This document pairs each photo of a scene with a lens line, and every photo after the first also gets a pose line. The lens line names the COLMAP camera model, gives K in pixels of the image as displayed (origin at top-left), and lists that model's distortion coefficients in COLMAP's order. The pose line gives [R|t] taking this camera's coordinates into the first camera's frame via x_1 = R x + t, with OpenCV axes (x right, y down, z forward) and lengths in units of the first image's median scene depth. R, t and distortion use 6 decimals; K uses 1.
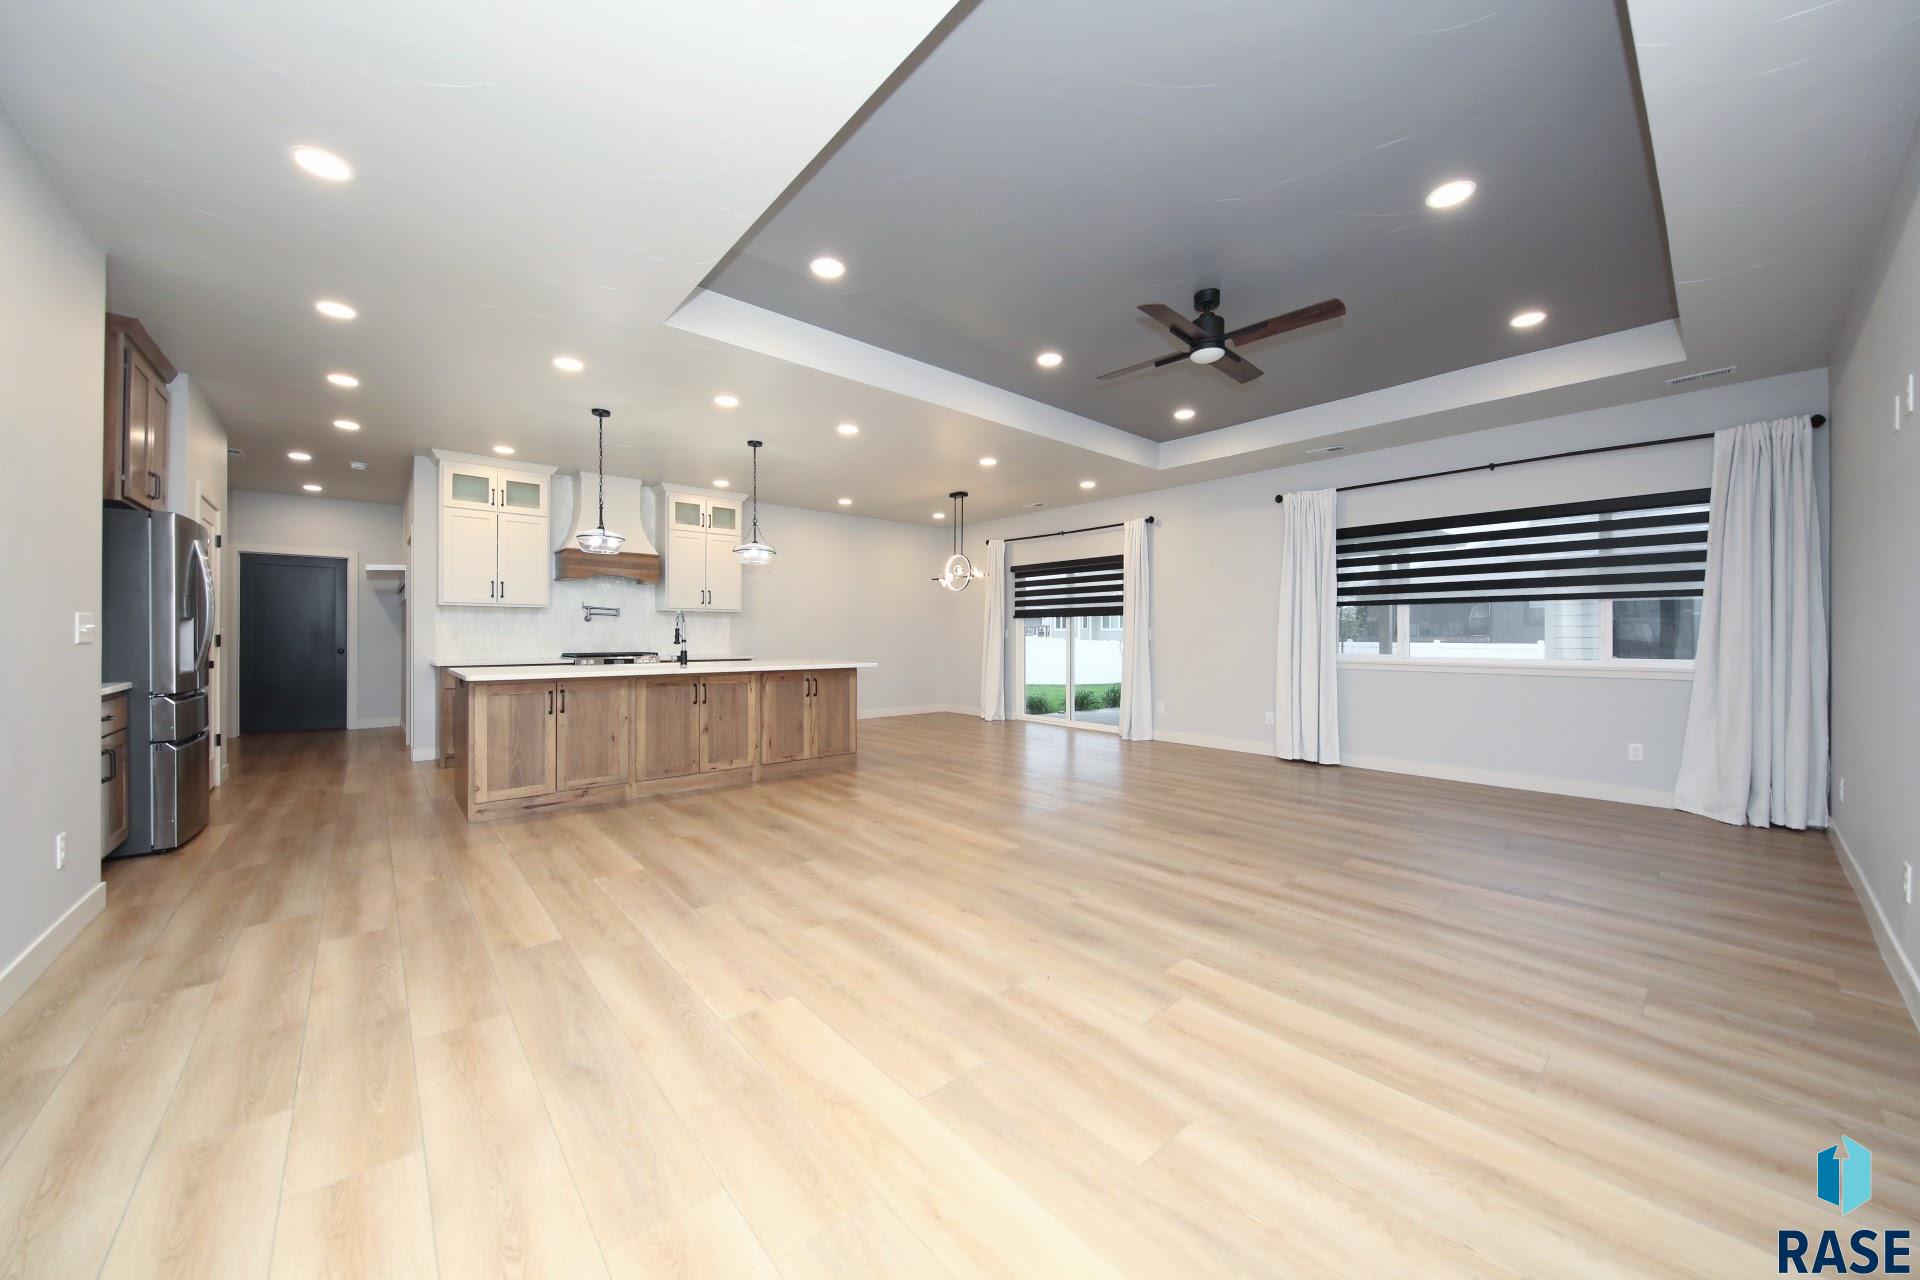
lens RADIAL K [[674.4, 0, 959.1], [0, 674.4, 636.8], [0, 0, 1]] dist [0.010491, -0.005333]
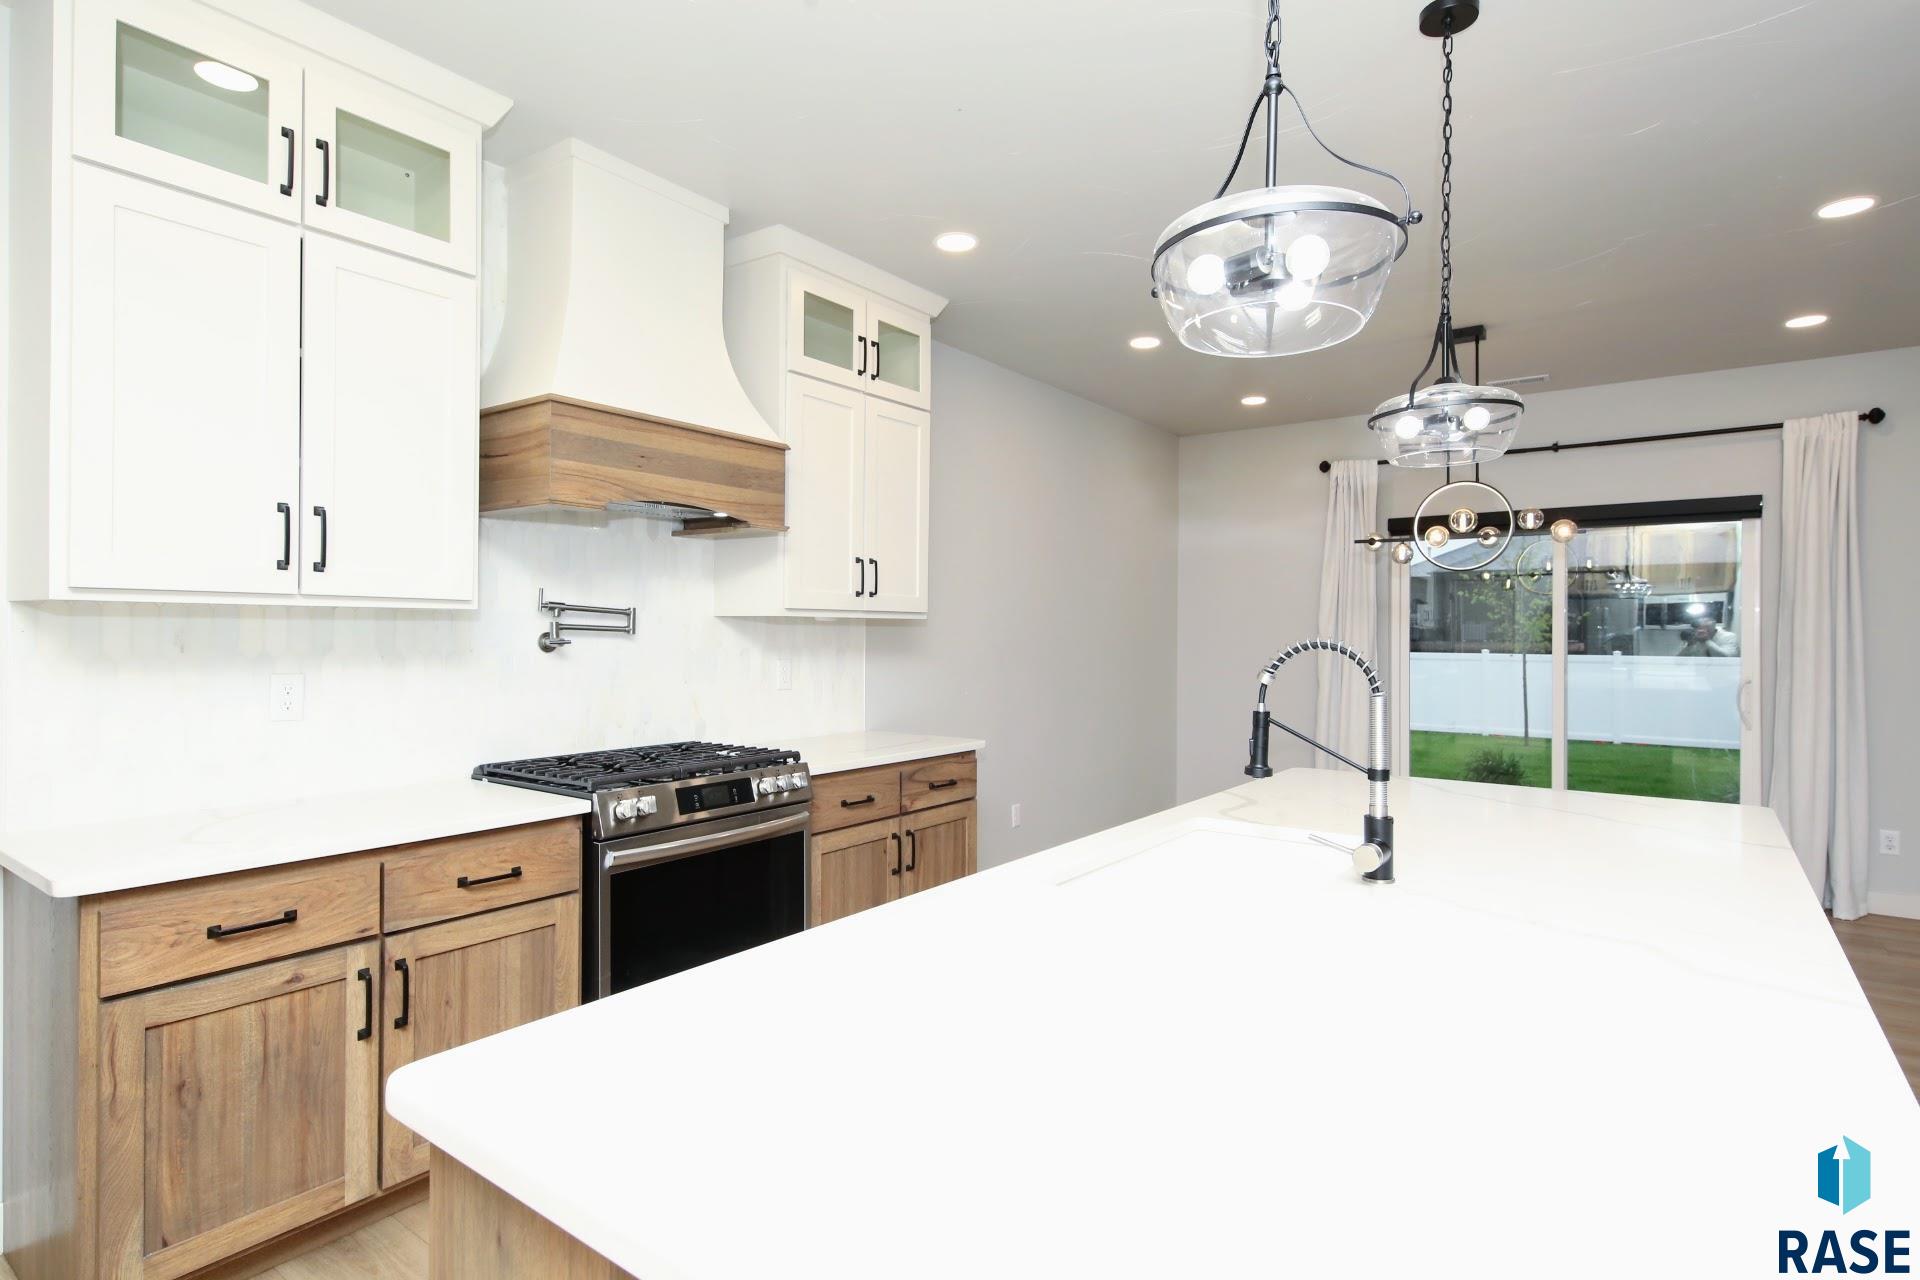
lens RADIAL K [[973.1, 0, 954.1], [0, 973.1, 636.2], [0, 0, 1]] dist [0.017027, -0.008347]
pose [[0.977972, 0.001850, 0.208727, -0.552426], [-0.001988, 0.999998, 0.000454, -0.036194], [-0.208726, -0.000859, 0.977974, 0.632118]]
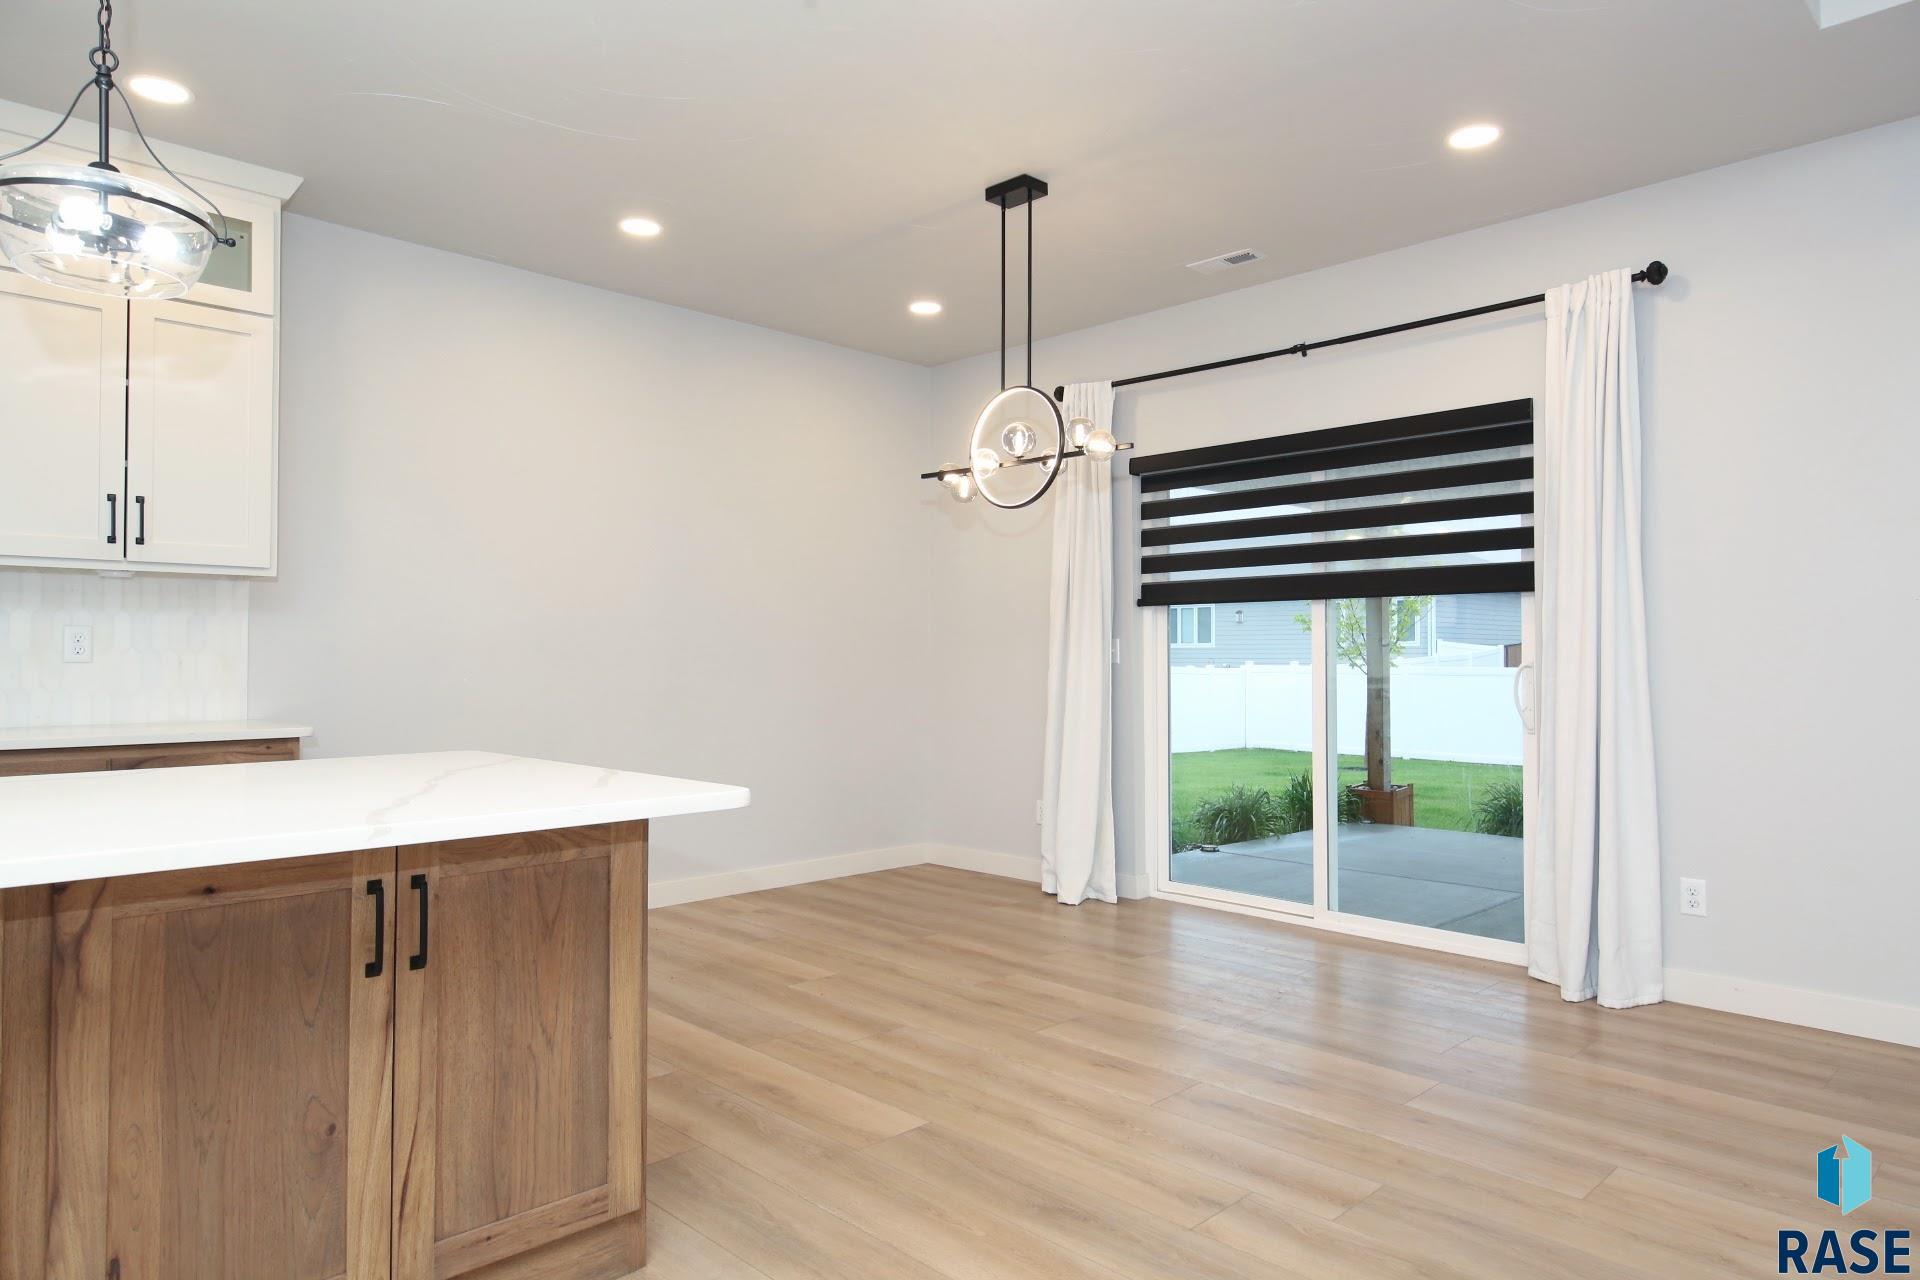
lens RADIAL K [[1172.2, 0, 956.0], [0, 1172.2, 635.1], [0, 0, 1]] dist [0.009483, 0.001453]
pose [[0.998204, 0.000119, 0.059908, -0.076912], [0.001148, 0.999777, -0.021104, -0.000027], [-0.059897, 0.021135, 0.997981, 0.625865]]
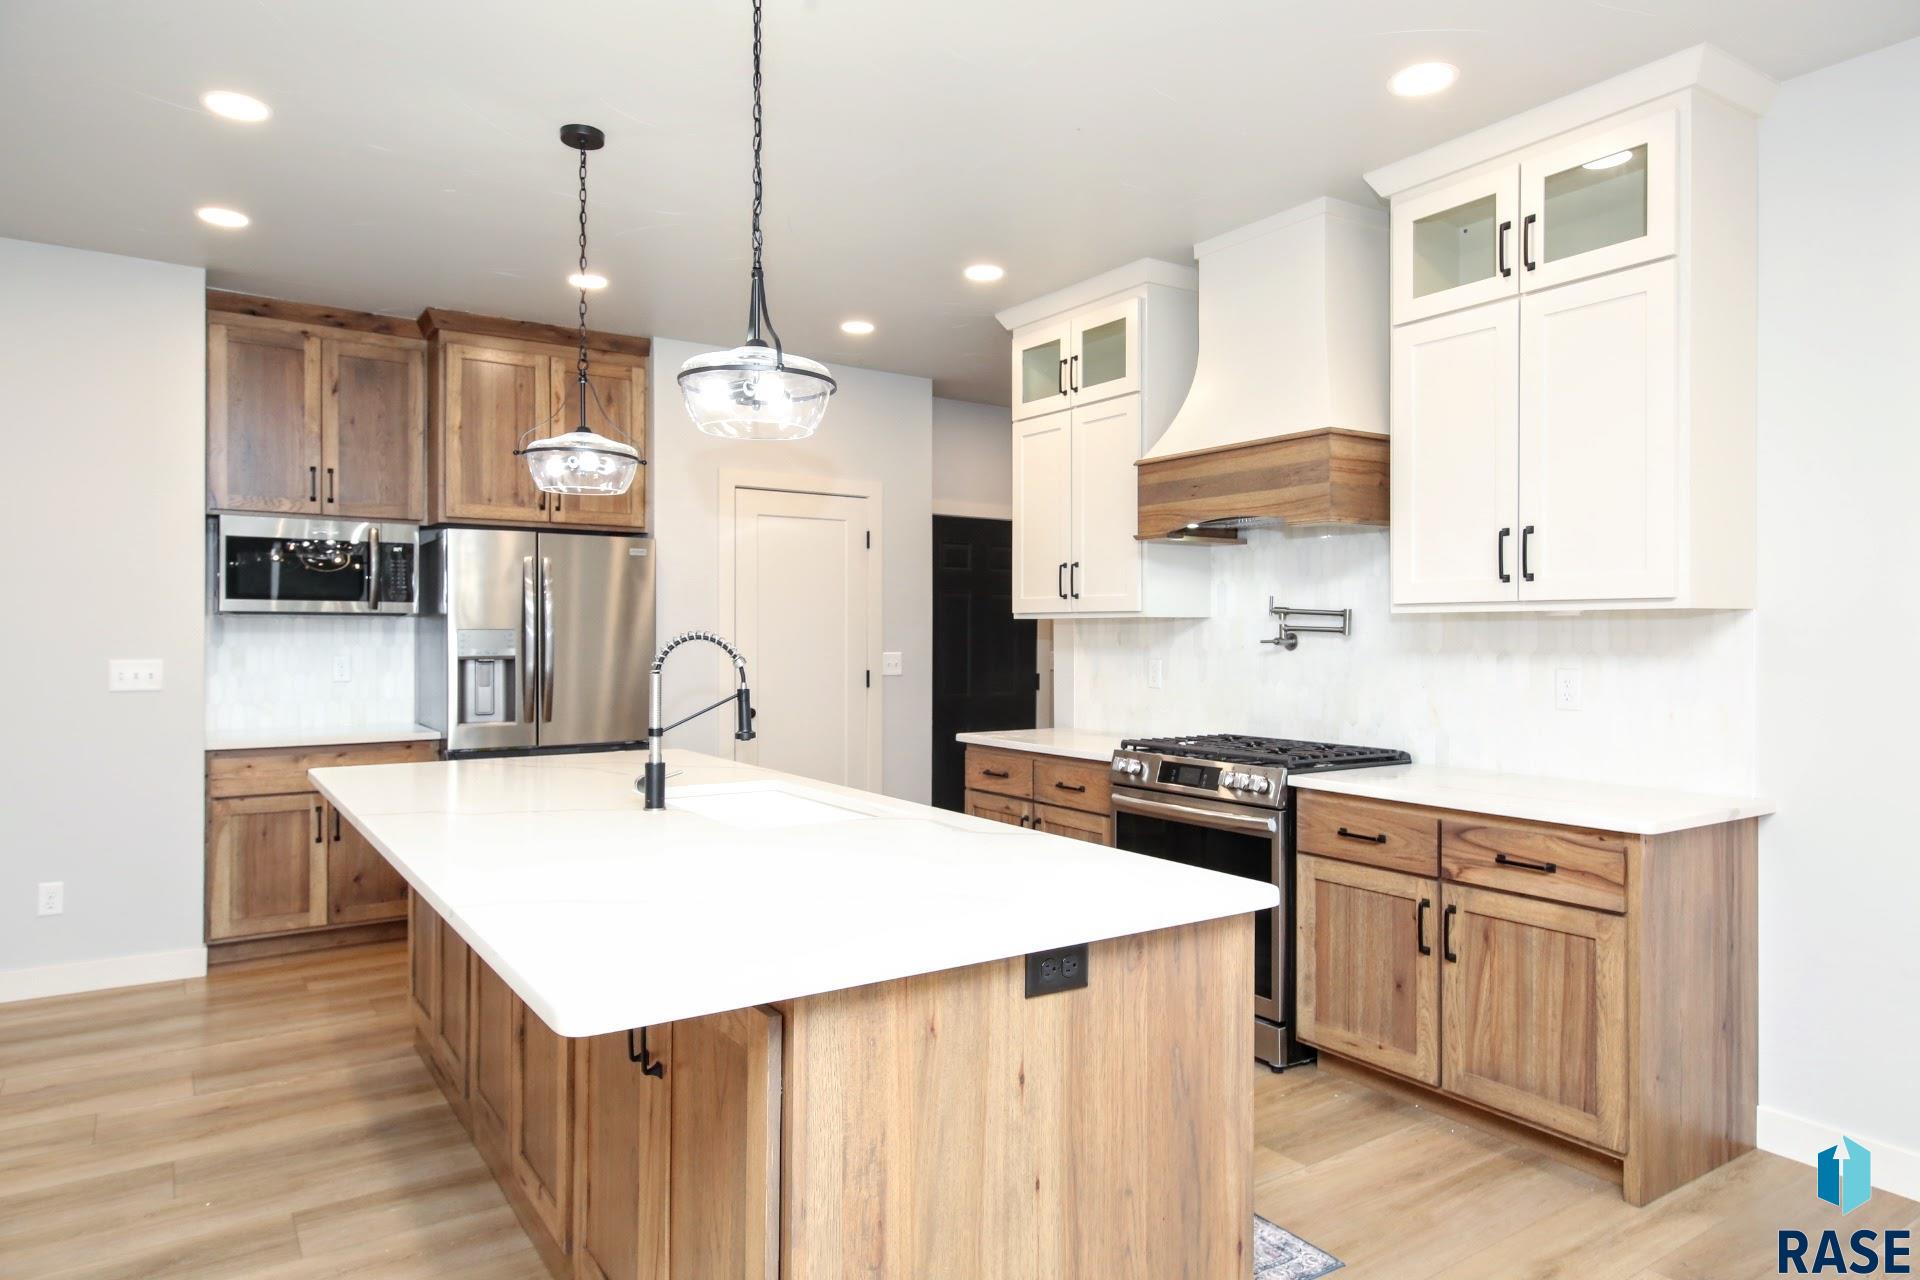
lens RADIAL K [[1161.9, 0, 955.0], [0, 1161.9, 635.9], [0, 0, 1]] dist [0.012363, -0.000183]
pose [[-0.121380, -0.000857, -0.992606, 0.096754], [-0.006108, 0.999981, -0.000116, -0.034531], [0.992587, 0.006048, -0.121383, 1.075203]]
